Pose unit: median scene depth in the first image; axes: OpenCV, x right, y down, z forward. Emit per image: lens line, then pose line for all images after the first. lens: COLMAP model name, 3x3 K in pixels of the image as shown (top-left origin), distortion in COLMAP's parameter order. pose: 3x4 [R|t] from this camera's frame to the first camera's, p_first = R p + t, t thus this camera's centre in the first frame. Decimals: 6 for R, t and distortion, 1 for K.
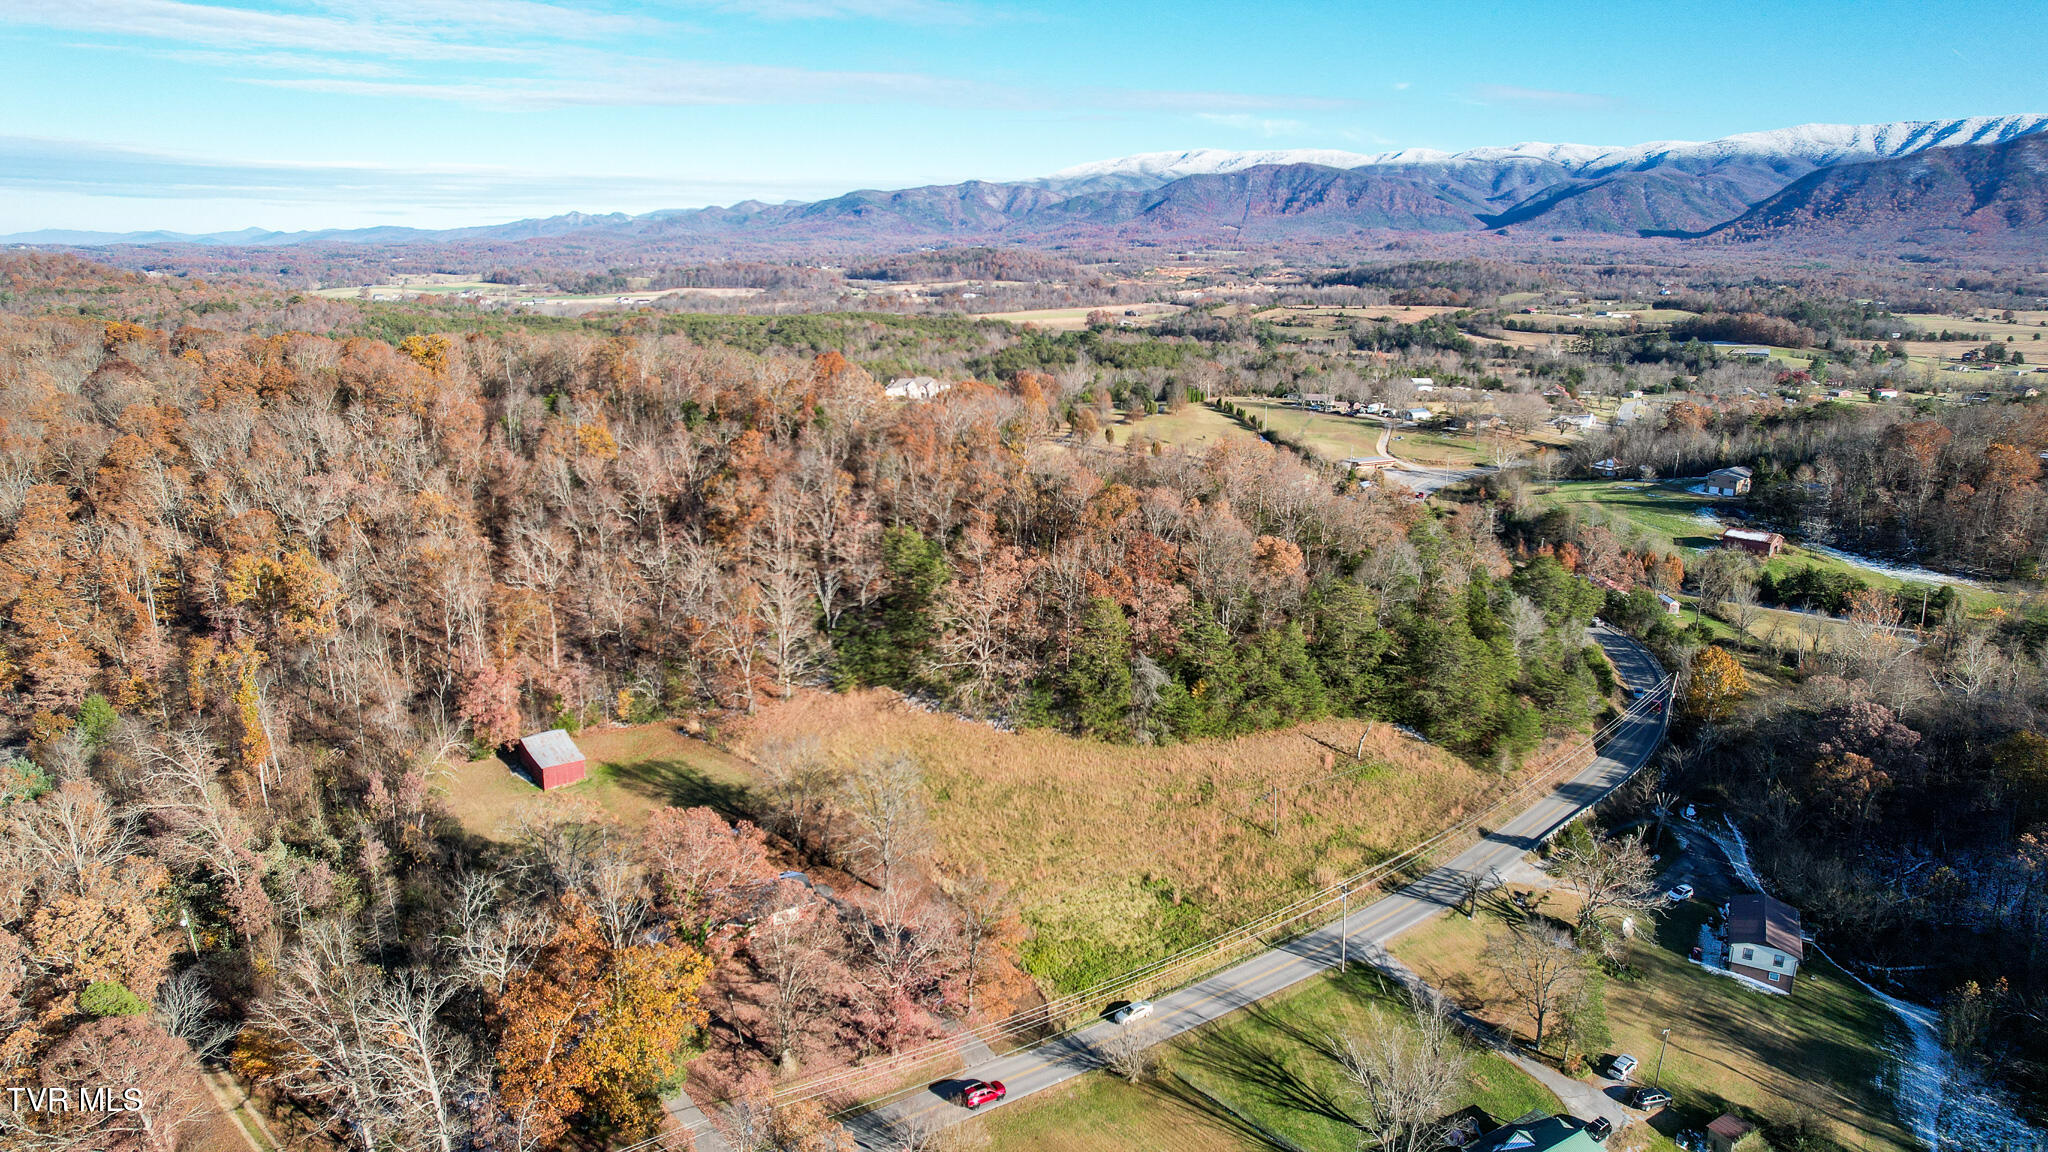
lens RADIAL K [[1308.4, 0, 1030.8], [0, 1308.4, 580.8], [0, 0, 1]] dist [-0.077213, 0.070204]
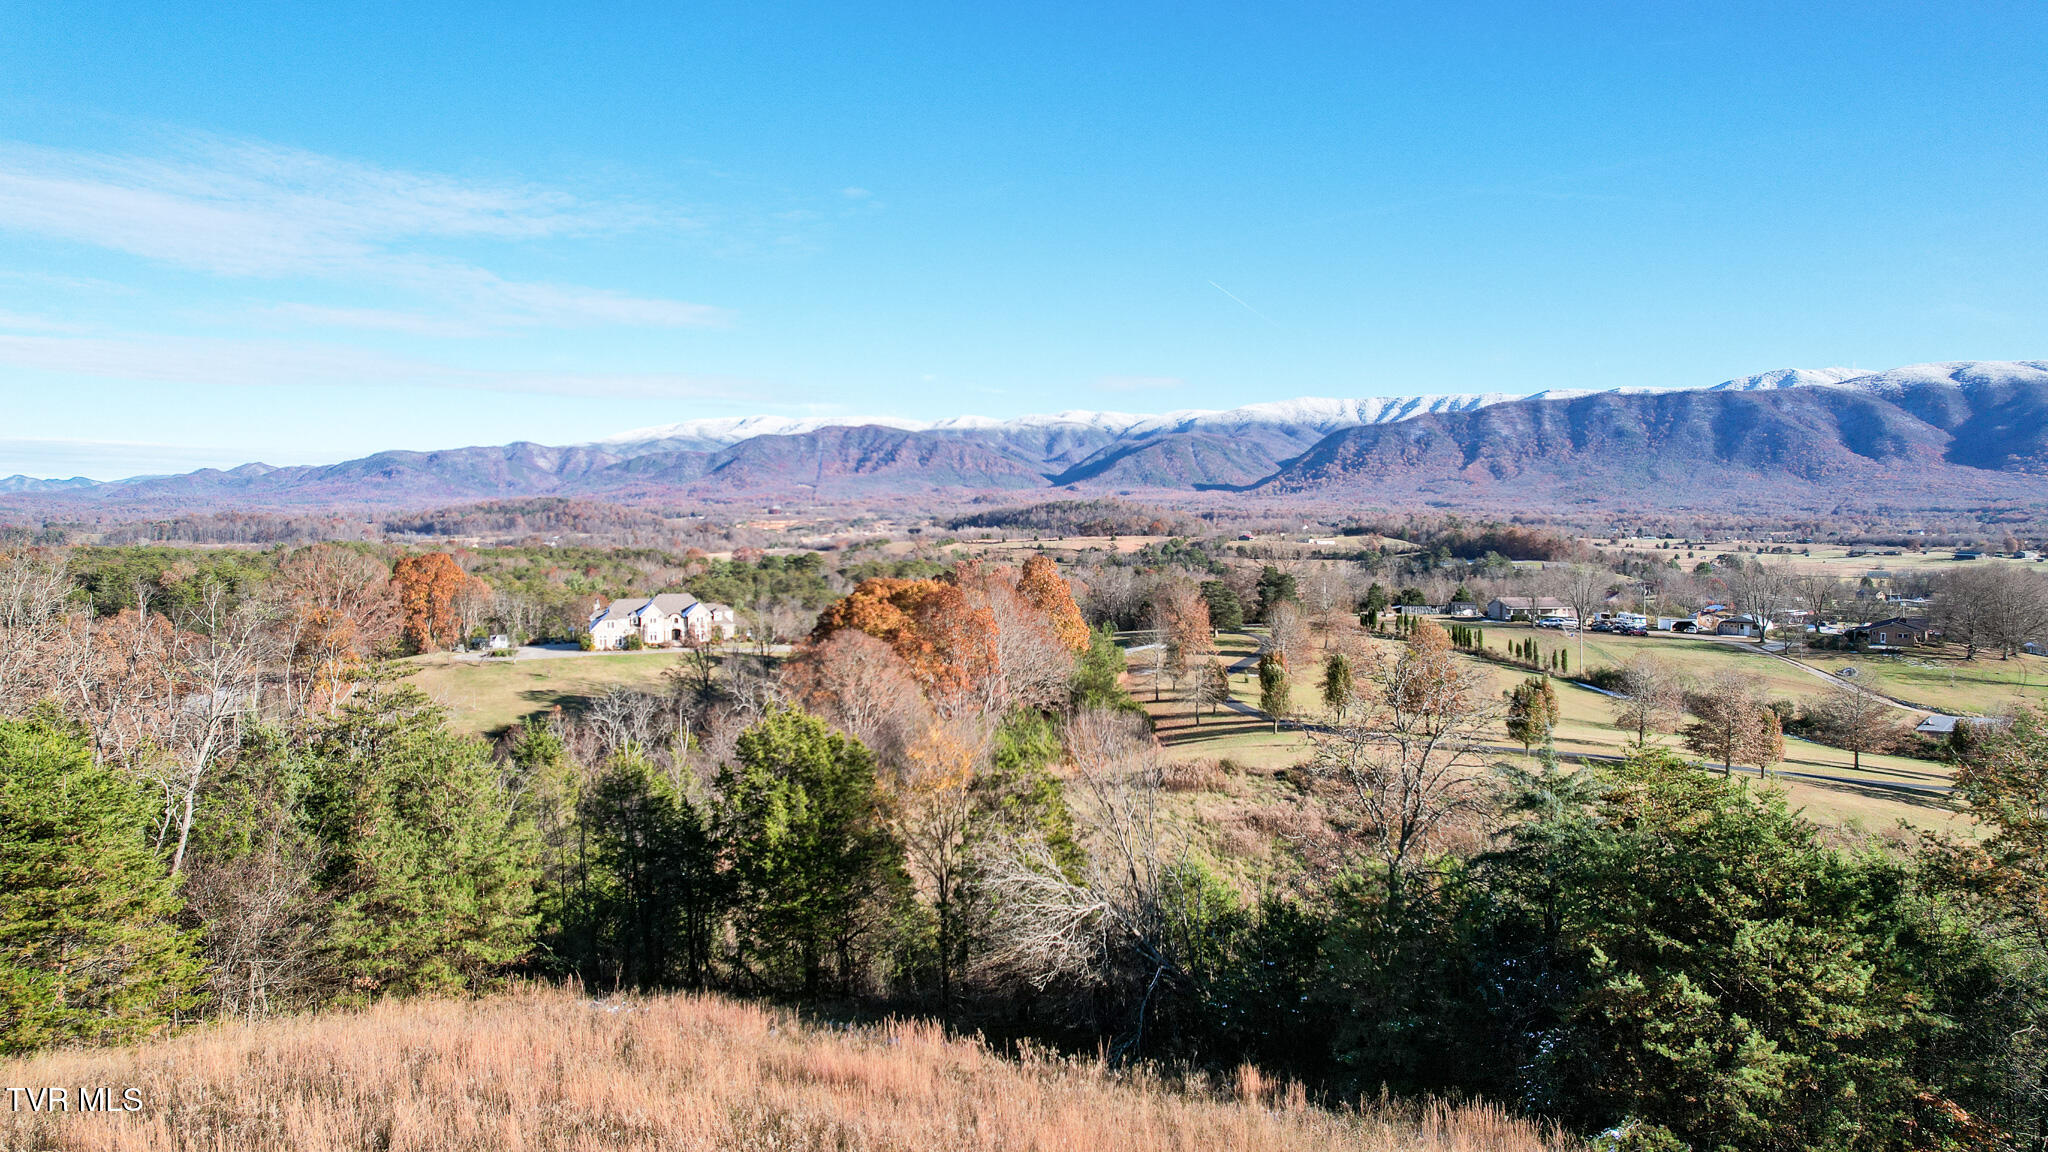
lens RADIAL K [[1308.4, 0, 1030.8], [0, 1308.4, 580.8], [0, 0, 1]] dist [-0.077213, 0.070204]
pose [[0.943351, -0.023737, 0.330946, -0.066201], [0.089593, 0.978609, -0.185194, -0.039567], [-0.319471, 0.204353, 0.925299, 0.326552]]
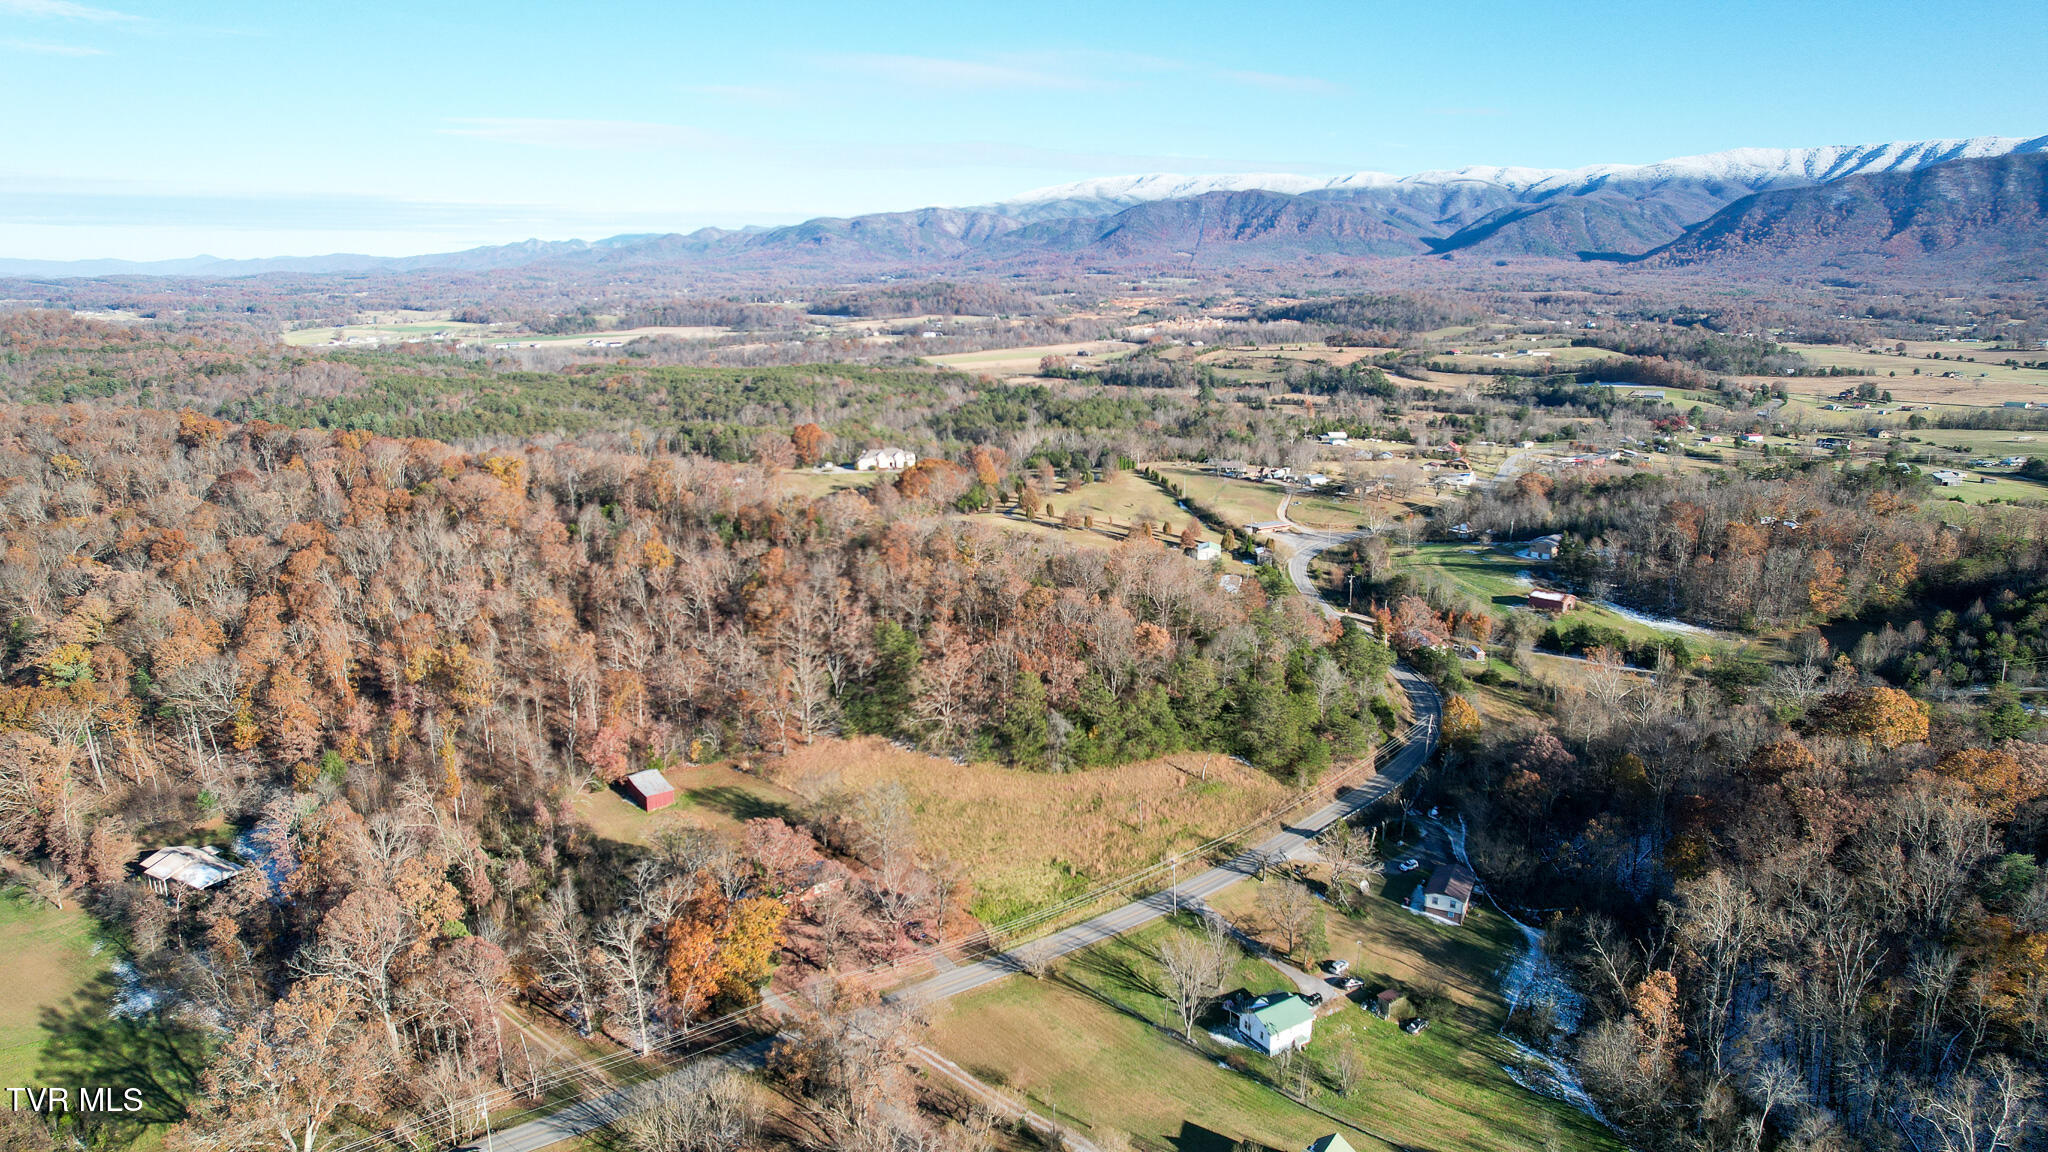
lens RADIAL K [[1308.4, 0, 1030.8], [0, 1308.4, 580.8], [0, 0, 1]] dist [-0.077213, 0.070204]
pose [[0.999500, -0.014299, 0.028196, 0.003703], [0.014704, 0.999791, -0.014194, -0.012869], [-0.027987, 0.014601, 0.999502, -0.087224]]
